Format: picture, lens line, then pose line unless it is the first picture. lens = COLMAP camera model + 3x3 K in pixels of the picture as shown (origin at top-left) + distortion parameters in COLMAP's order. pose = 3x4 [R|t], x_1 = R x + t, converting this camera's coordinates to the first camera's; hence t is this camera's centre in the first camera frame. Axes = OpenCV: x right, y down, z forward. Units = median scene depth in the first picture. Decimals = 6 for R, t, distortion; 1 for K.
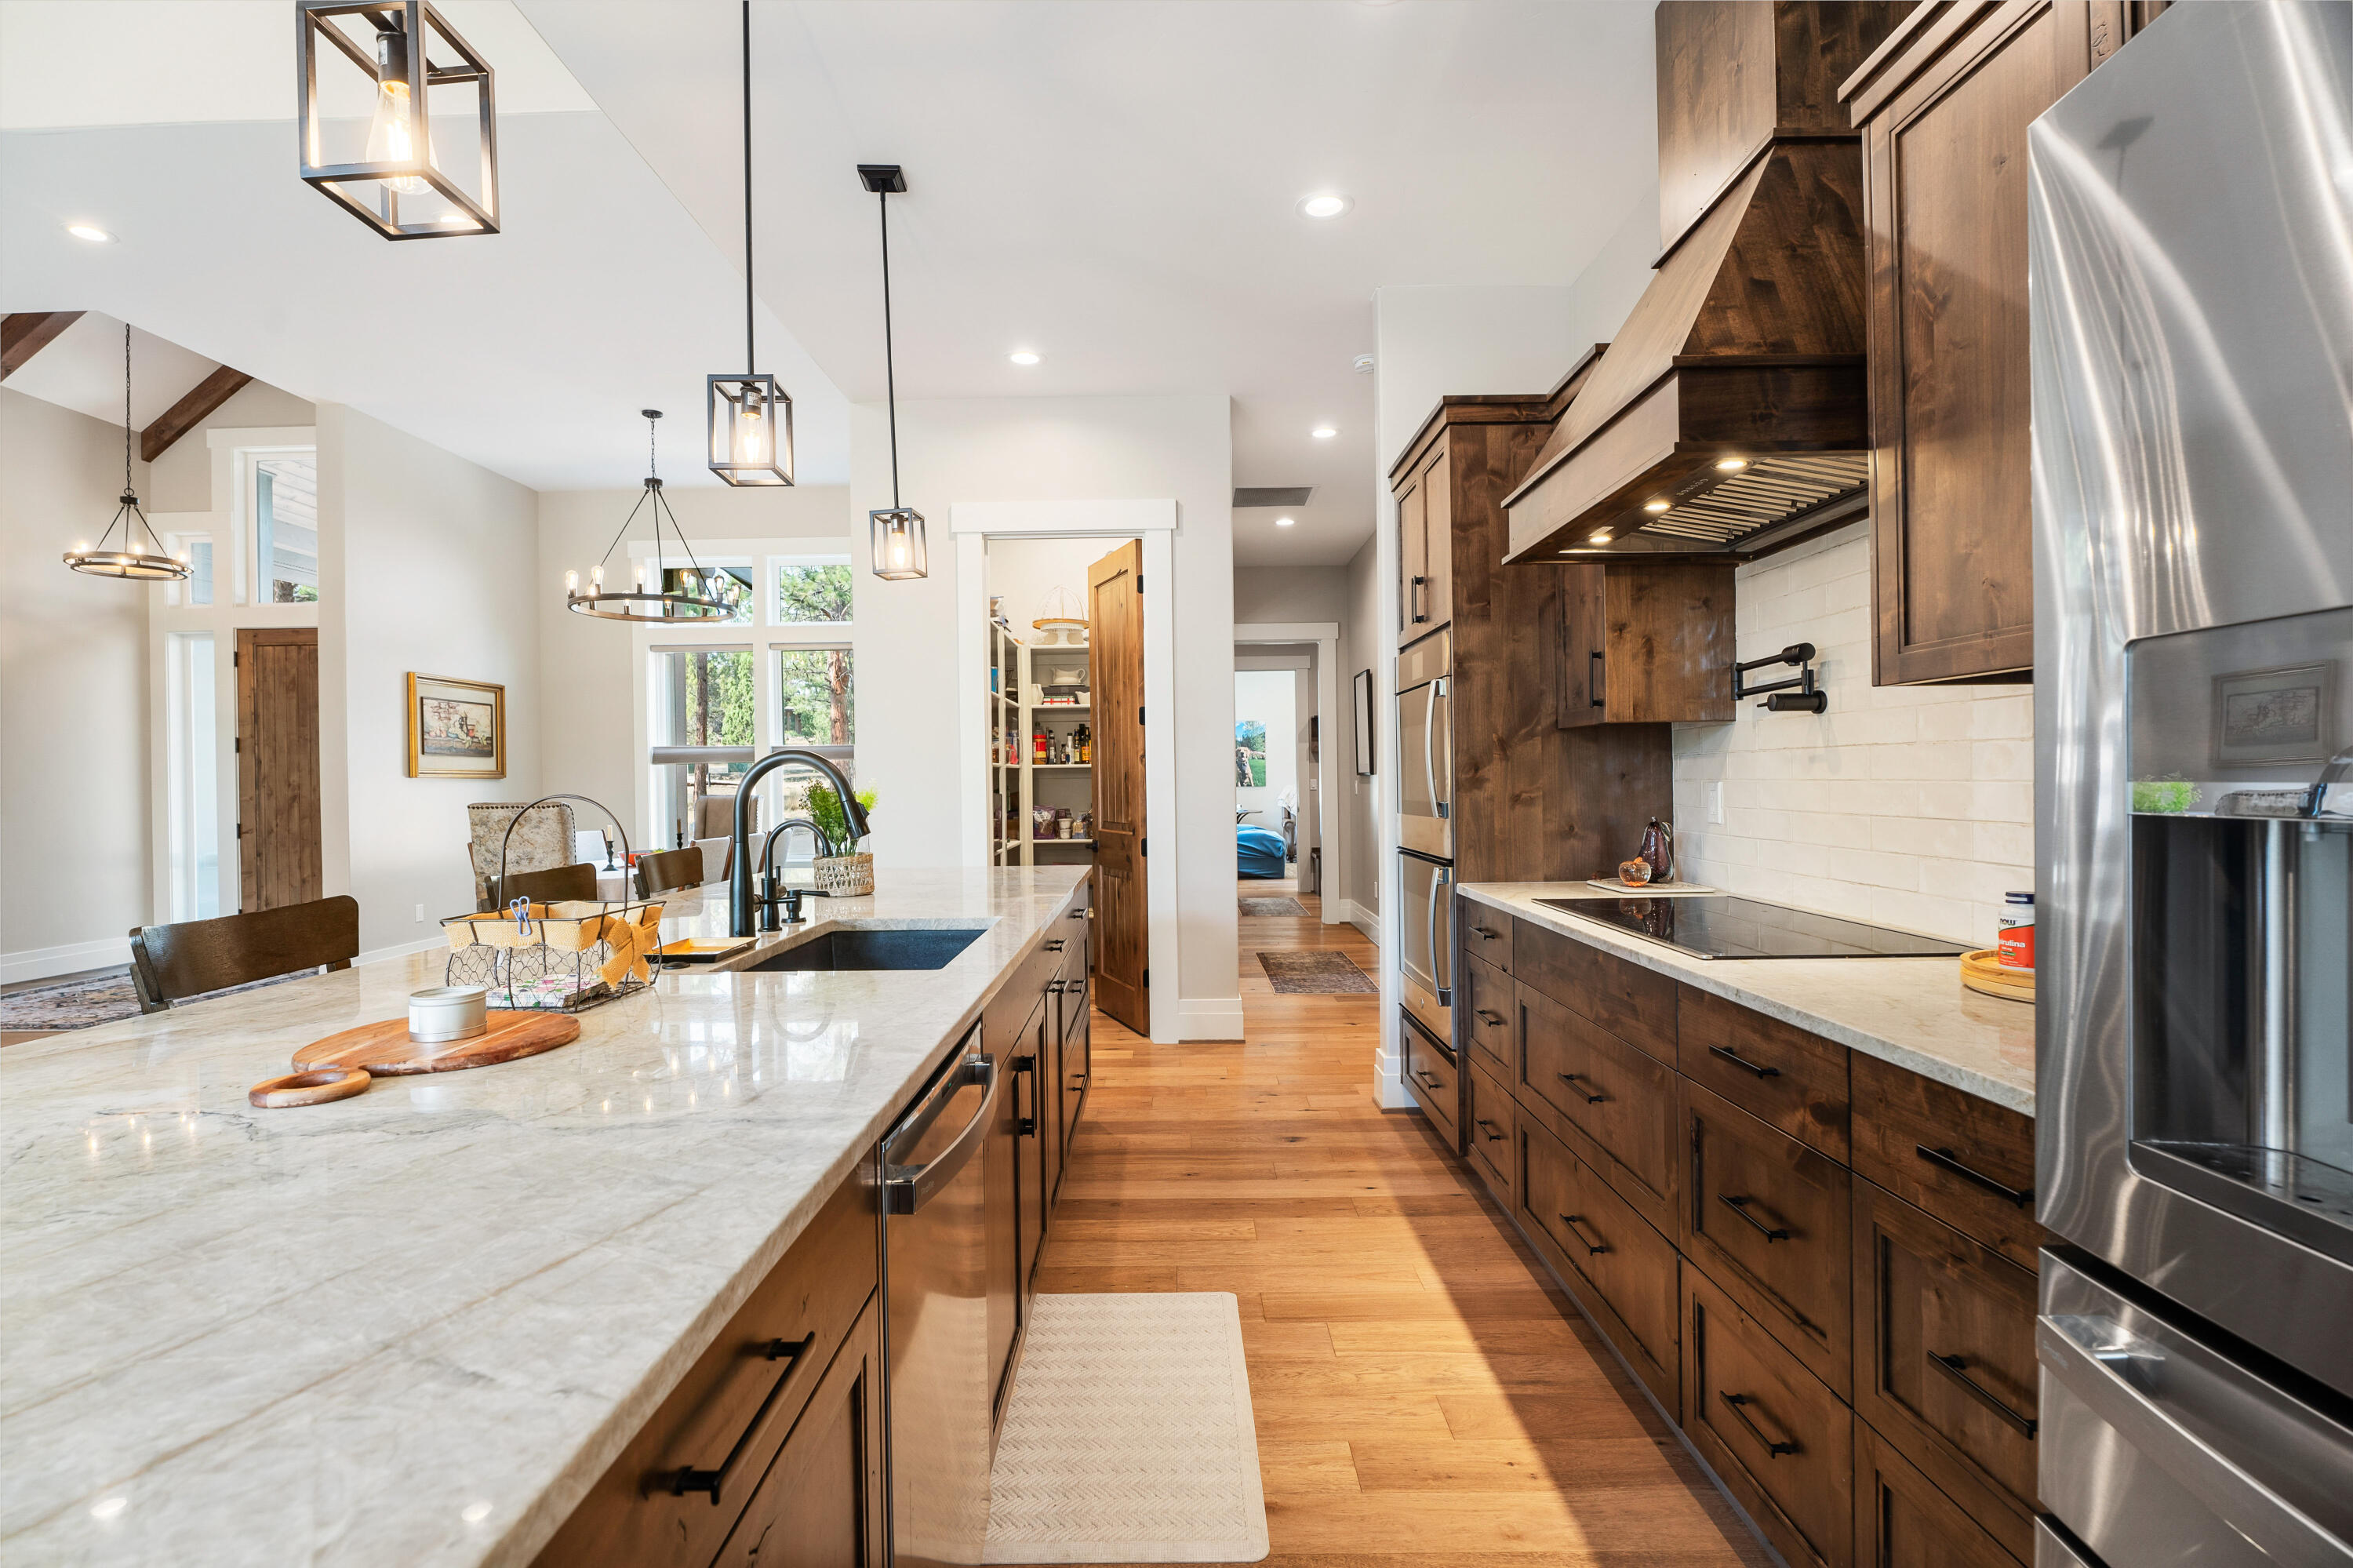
lens RADIAL K [[1119.9, 0, 1162.7], [0, 1119.9, 795.1], [0, 0, 1]] dist [-0.012942, -0.001230]
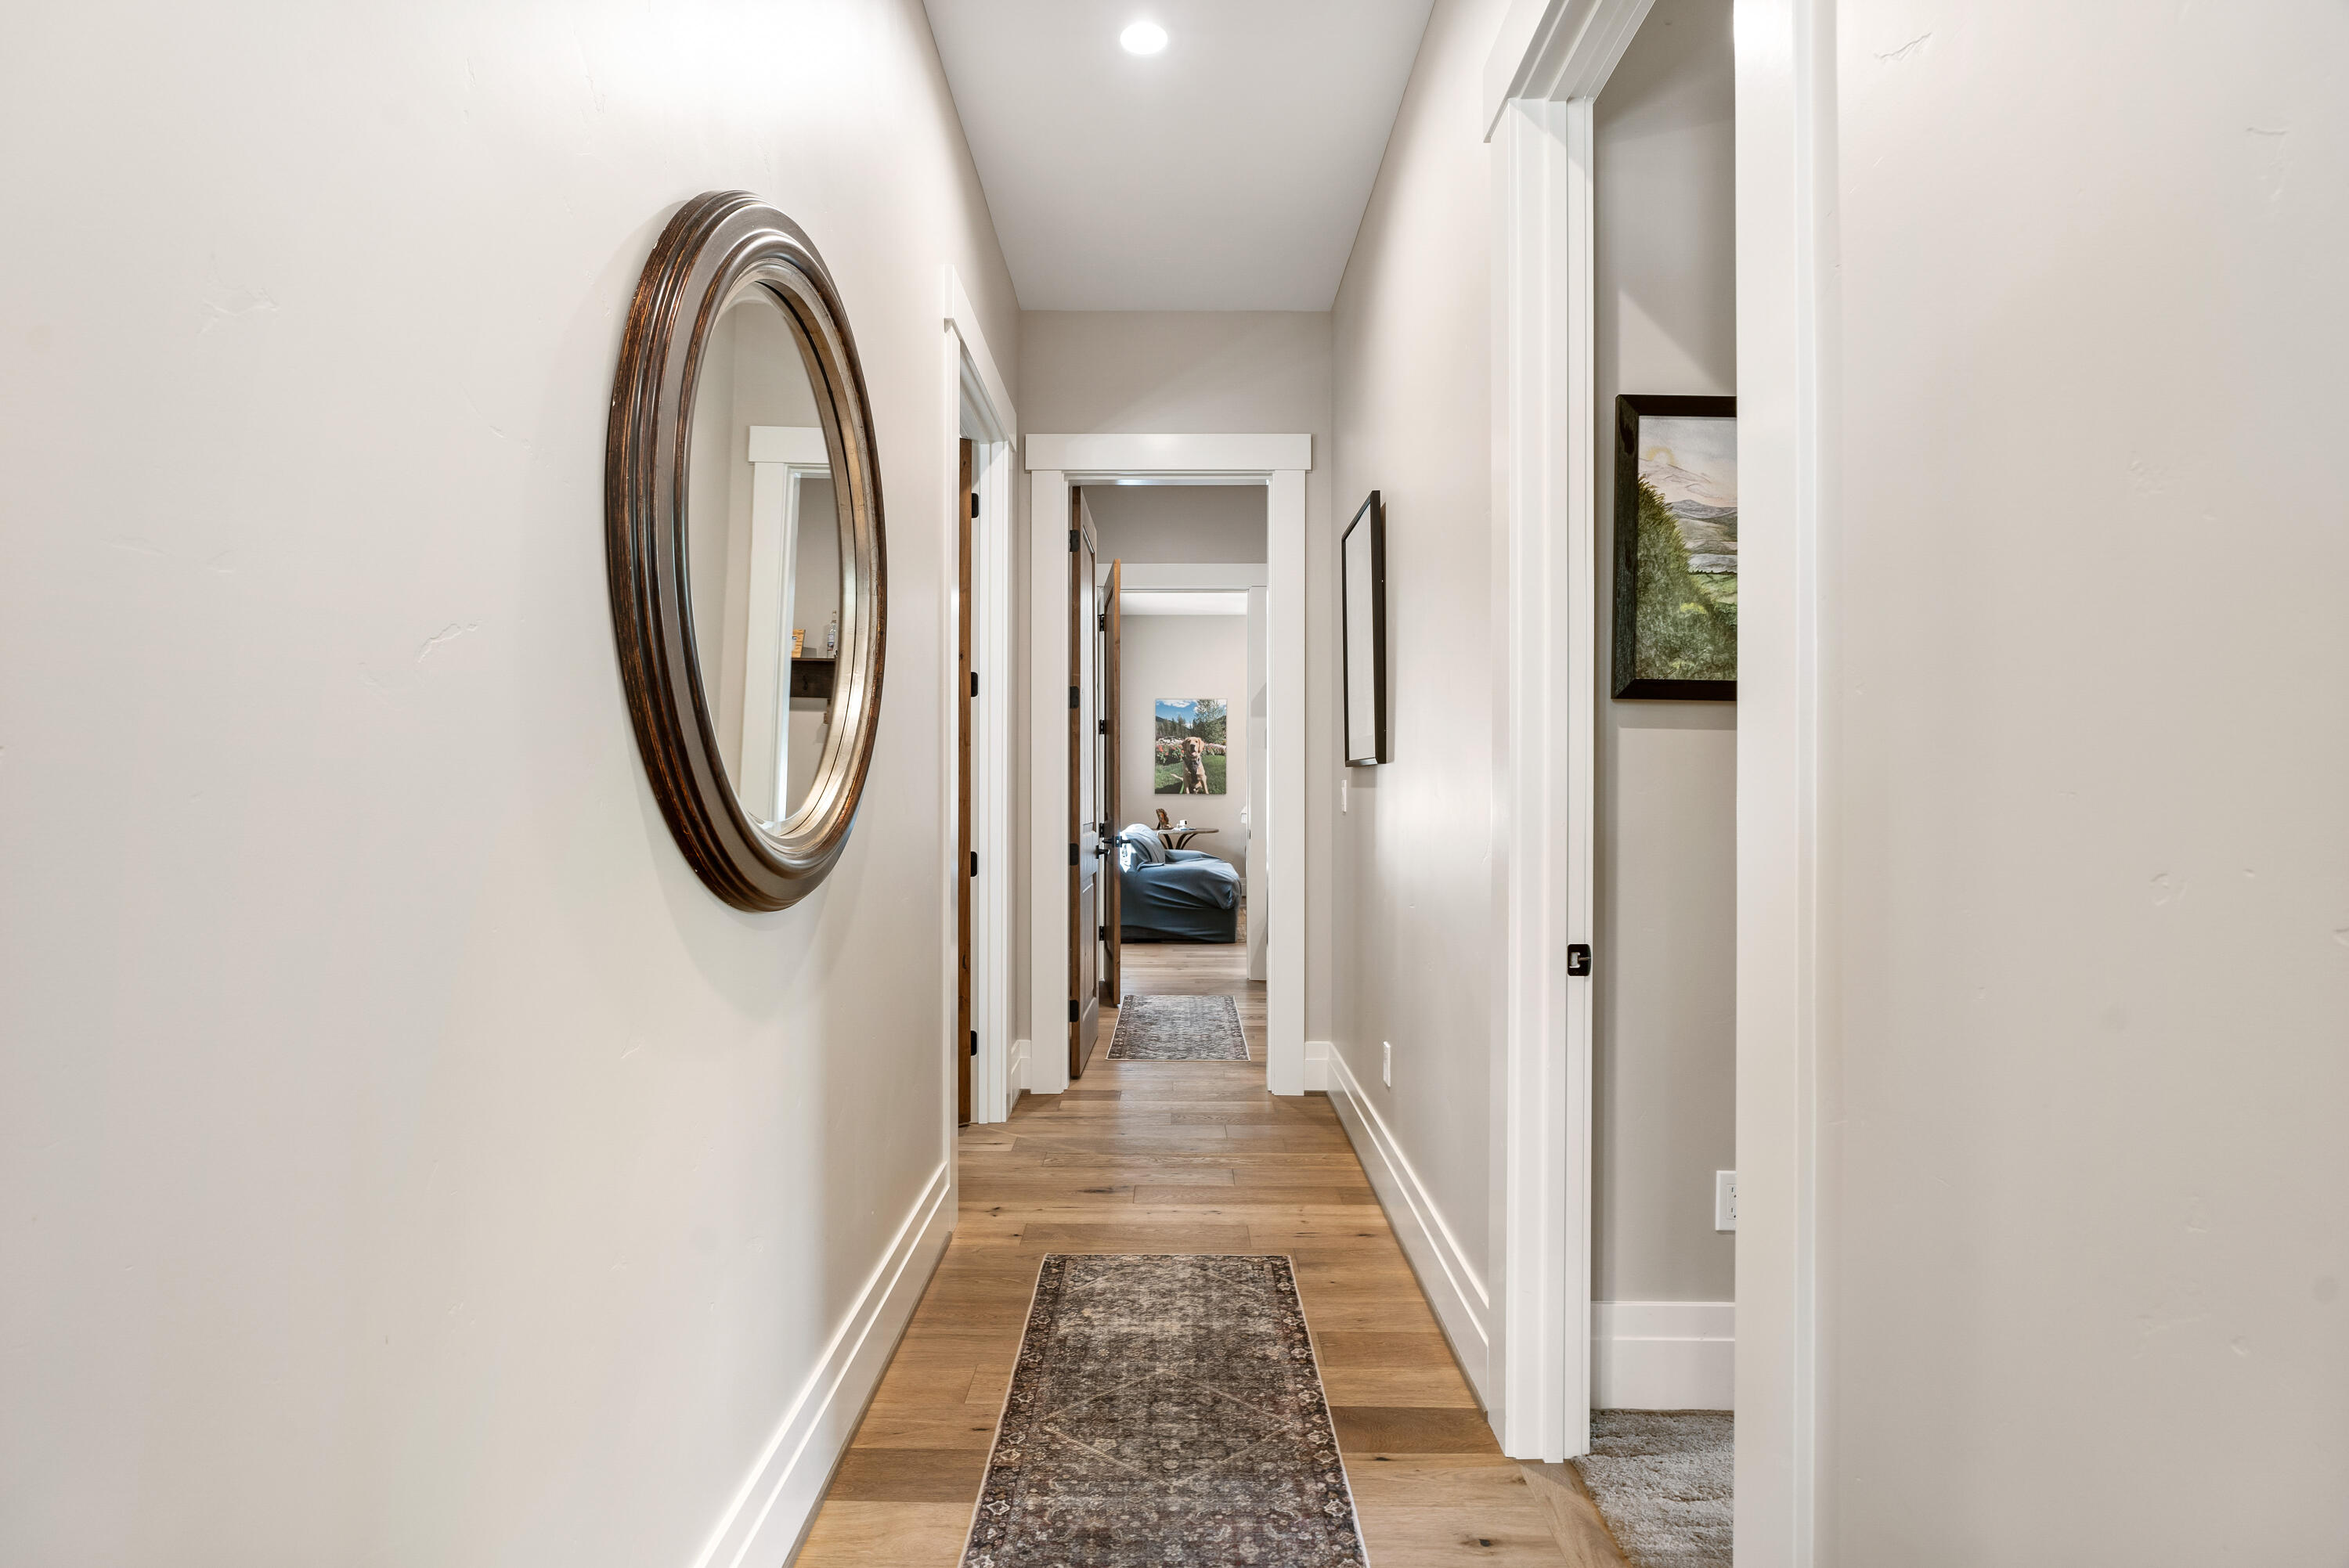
lens RADIAL K [[1115.3, 0, 1175.6], [0, 1115.3, 798.7], [0, 0, 1]] dist [-0.004892, -0.001121]
pose [[0.999879, 0.015322, 0.002662, 0.101458], [-0.015305, 0.999862, -0.006425, -0.000328], [-0.002760, 0.006384, 0.999976, 0.539559]]
